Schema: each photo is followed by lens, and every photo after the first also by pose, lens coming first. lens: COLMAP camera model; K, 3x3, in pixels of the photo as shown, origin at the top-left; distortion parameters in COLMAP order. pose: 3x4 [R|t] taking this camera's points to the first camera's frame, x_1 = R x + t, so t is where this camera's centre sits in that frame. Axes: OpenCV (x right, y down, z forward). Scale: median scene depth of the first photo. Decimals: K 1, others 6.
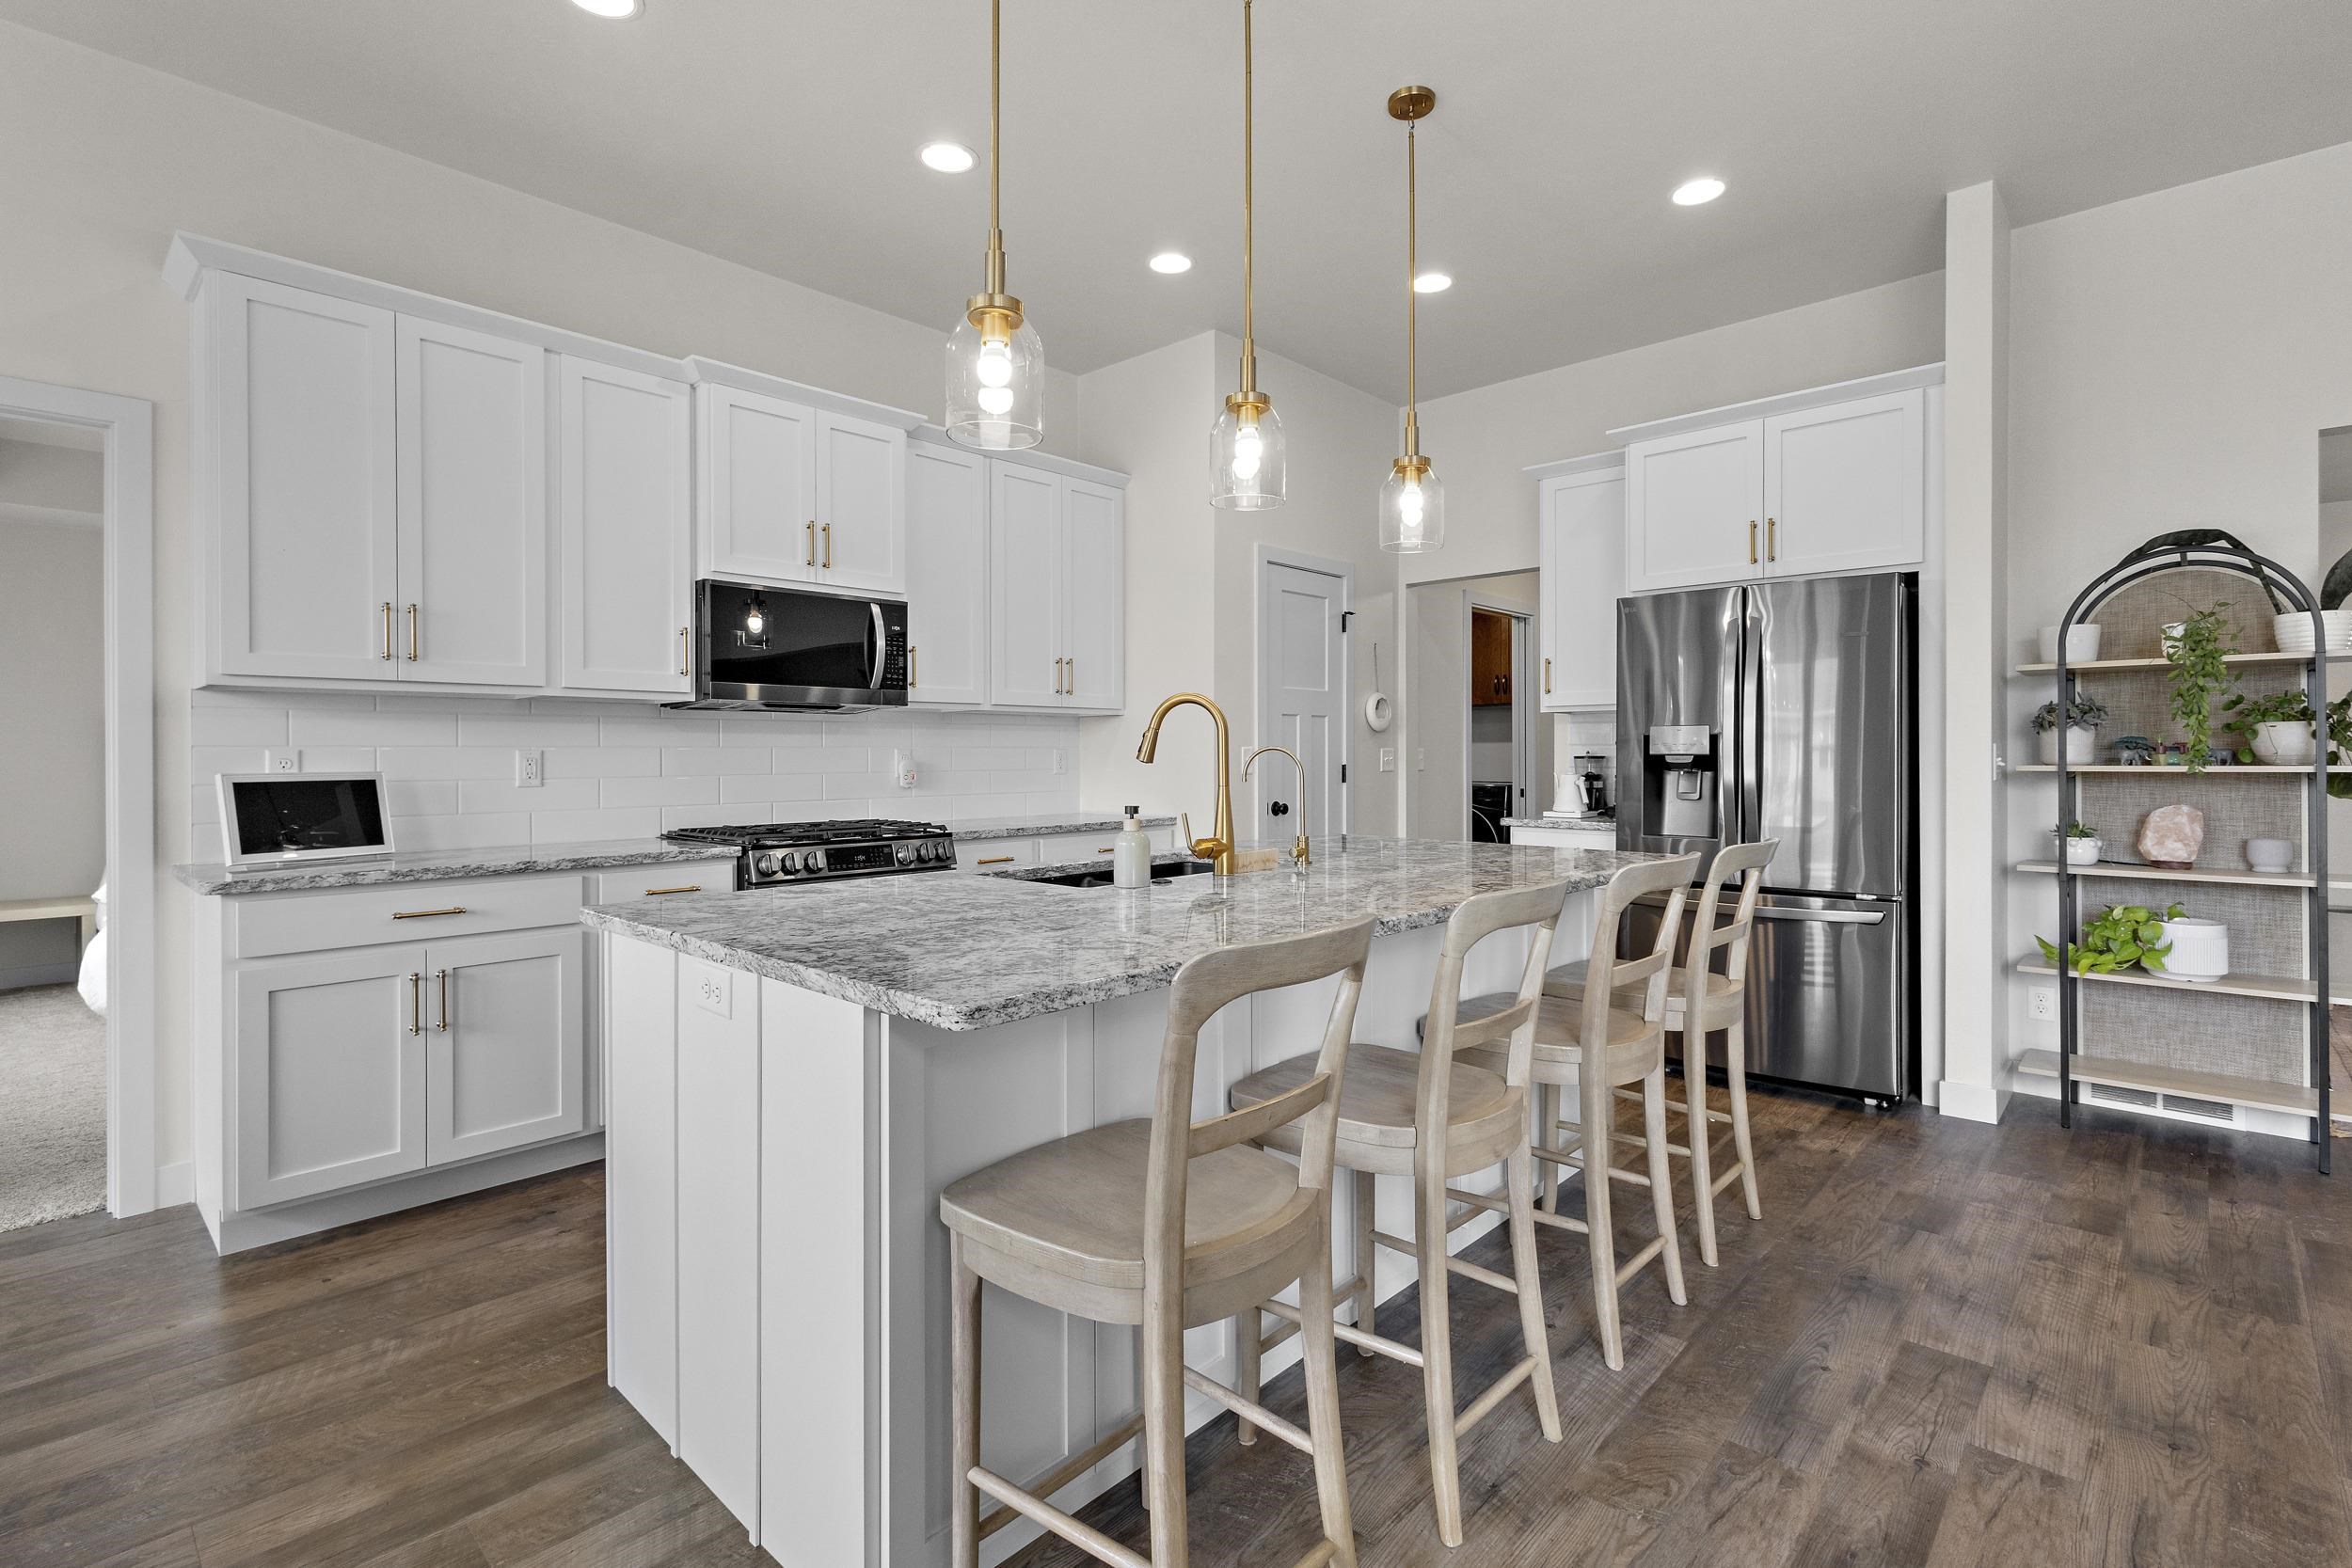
lens RADIAL K [[1084.2, 0, 1176.0], [0, 1084.2, 773.2], [0, 0, 1]] dist [0.014566, -0.005680]
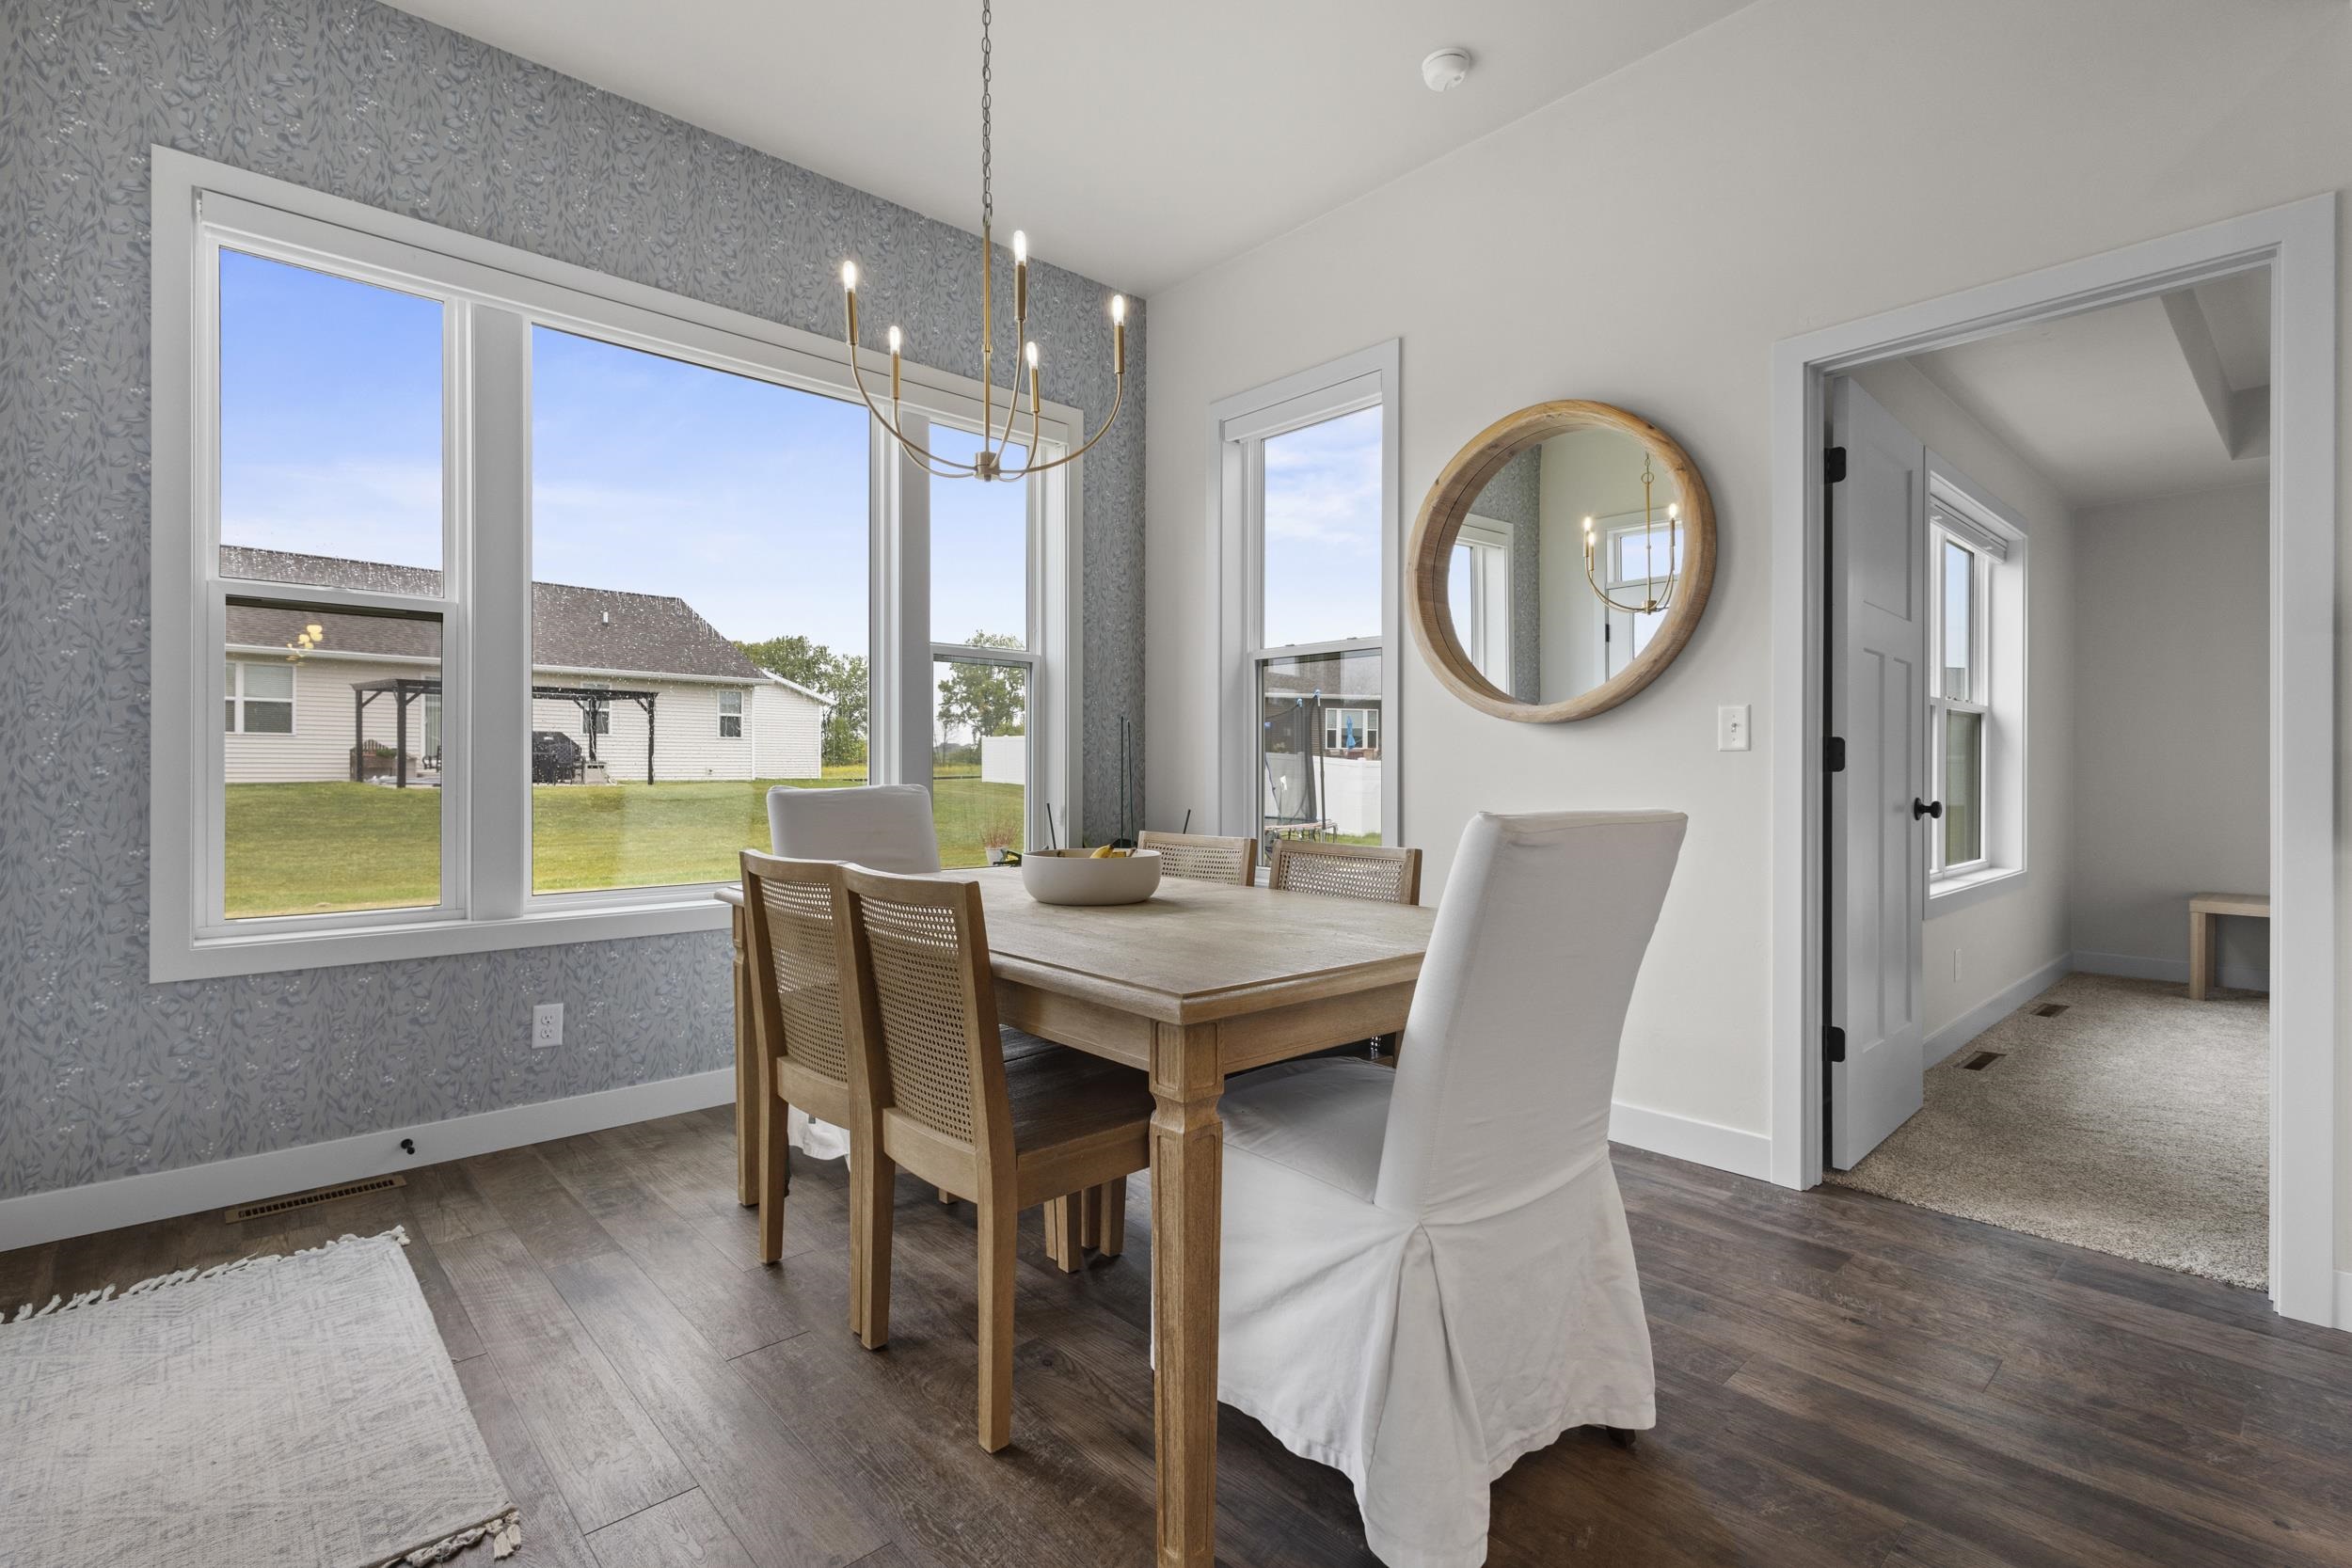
lens RADIAL K [[1084.2, 0, 1160.8], [0, 1084.2, 776.9], [0, 0, 1]] dist [0.014566, -0.005680]
pose [[-0.081490, 0.006224, -0.996655, -0.134009], [-0.020541, 0.999758, 0.007923, 0.040945], [0.996462, 0.021118, -0.081342, 0.246094]]
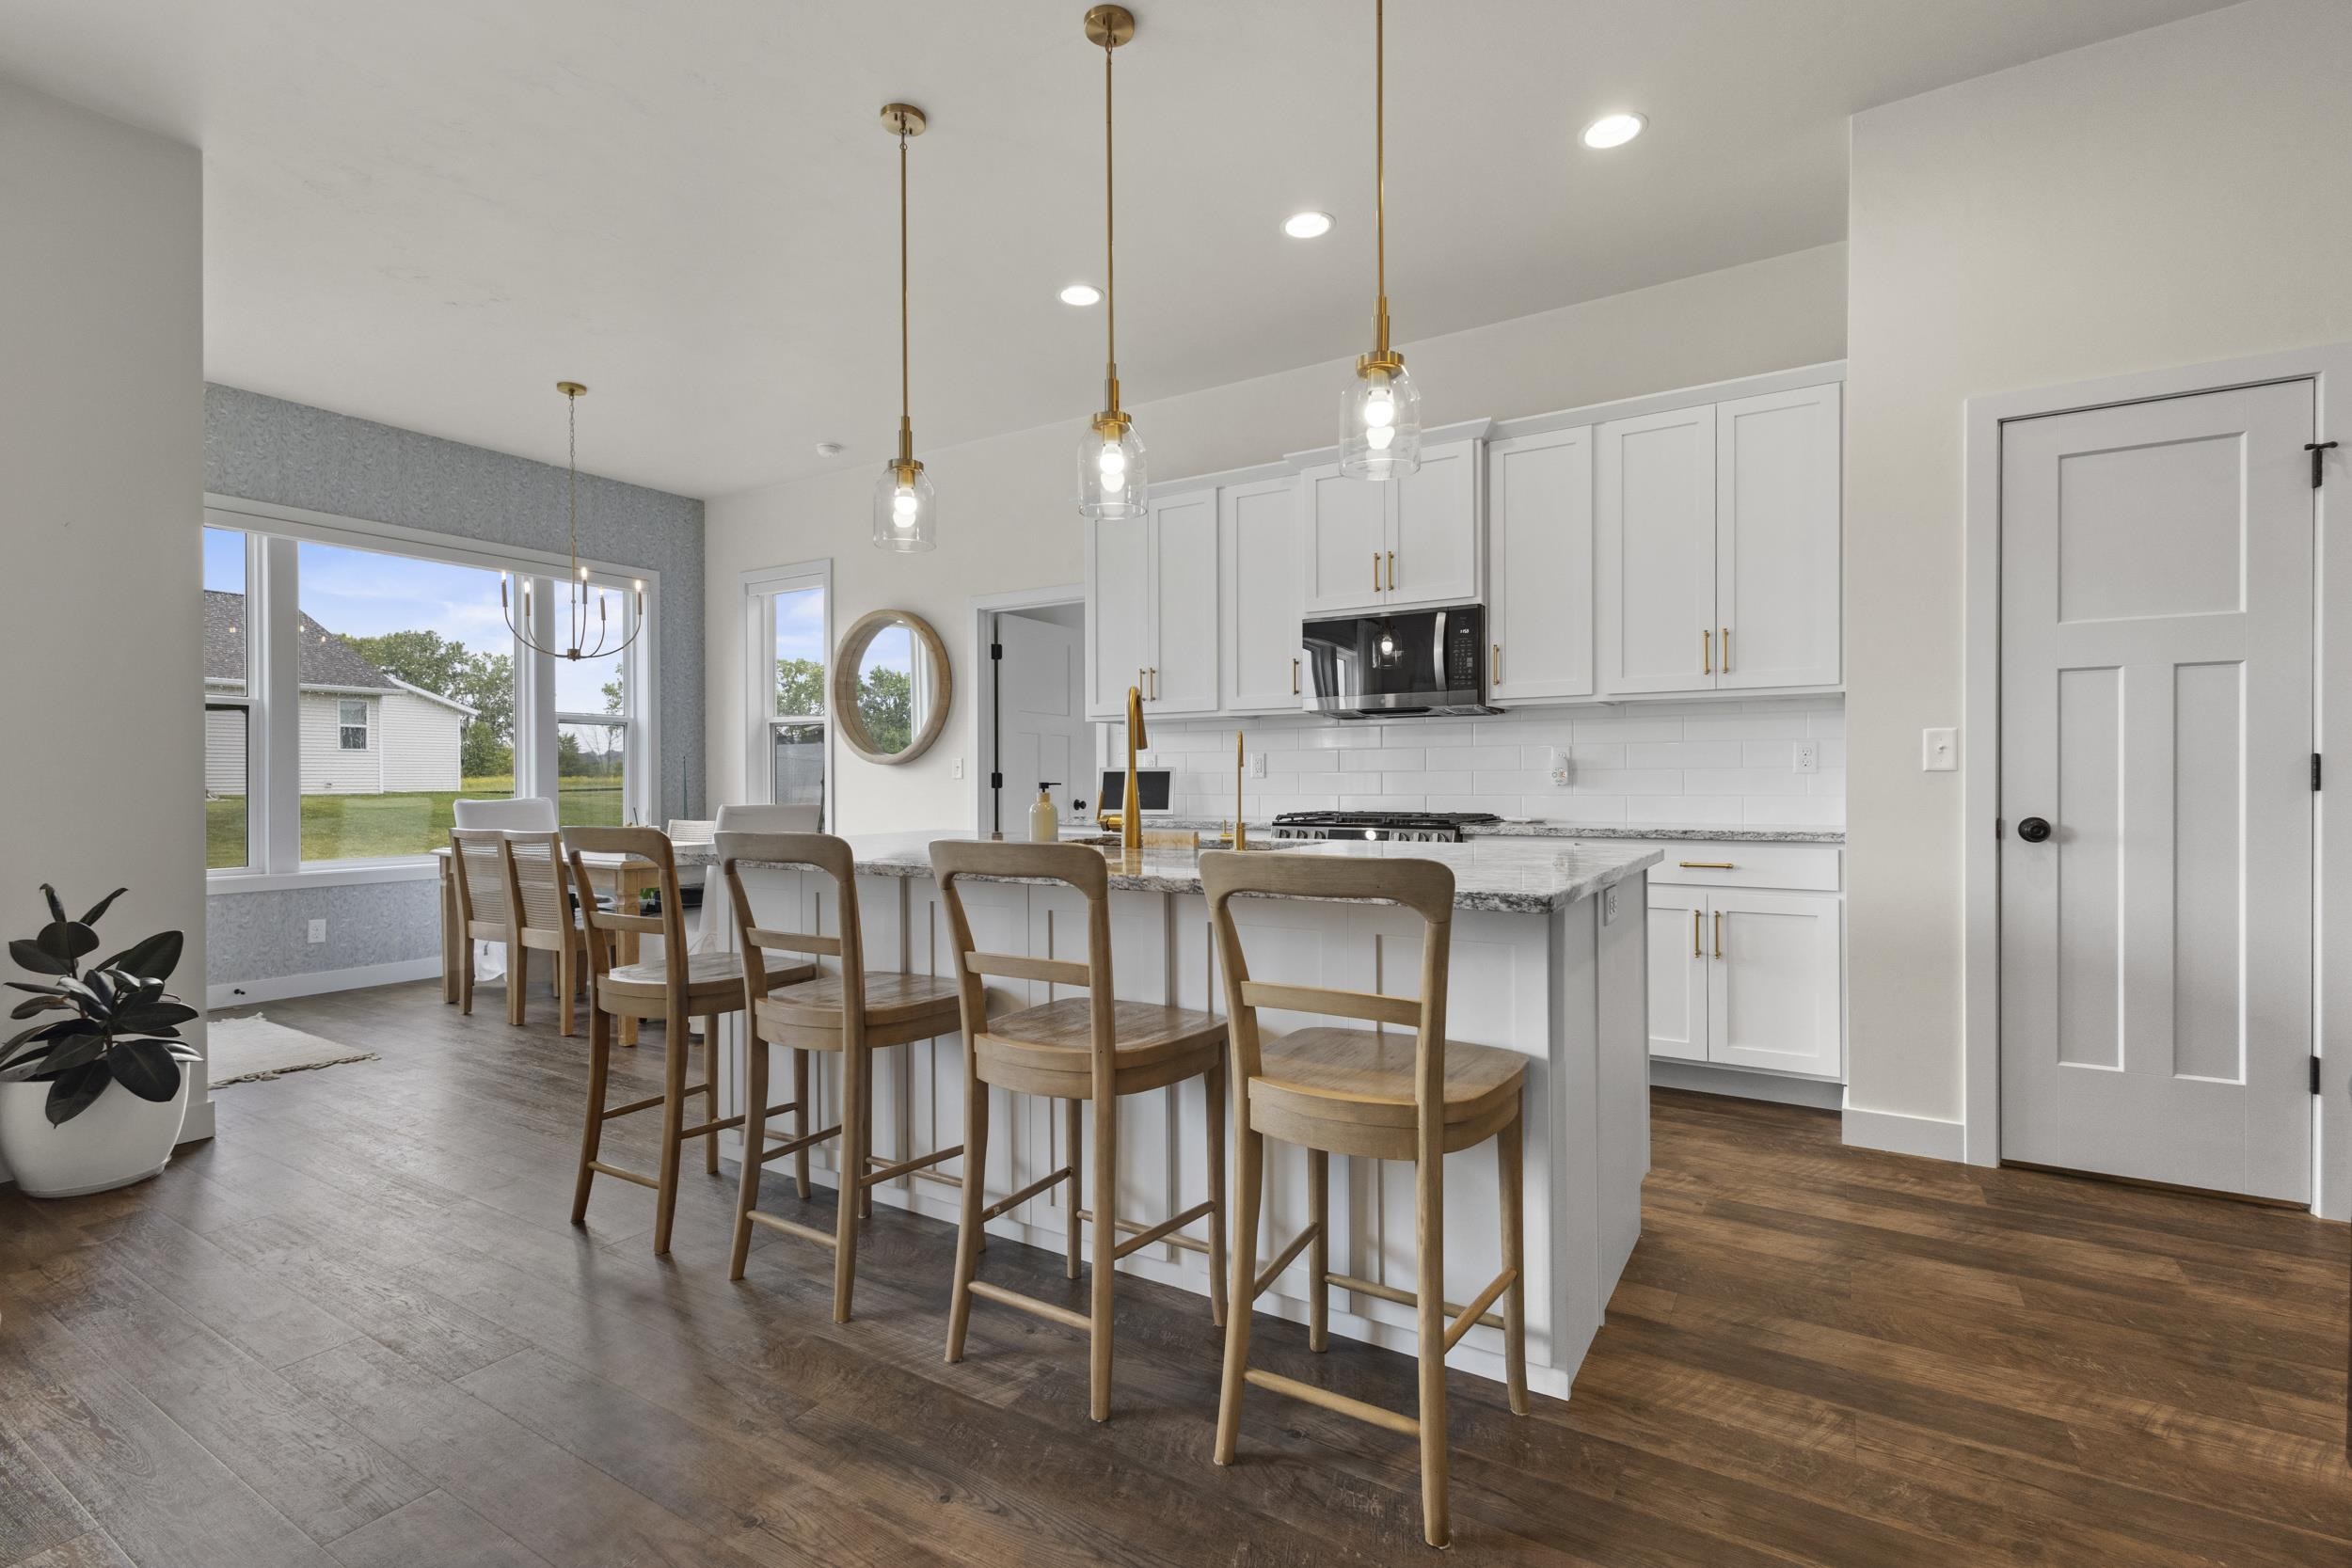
lens RADIAL K [[1084.2, 0, 1169.3], [0, 1084.2, 783.3], [0, 0, 1]] dist [0.014566, -0.005680]
pose [[0.194014, 0.004746, -0.980987, 0.820143], [-0.015720, 0.999875, 0.001728, 0.018719], [0.980873, 0.015086, 0.194065, 0.591044]]
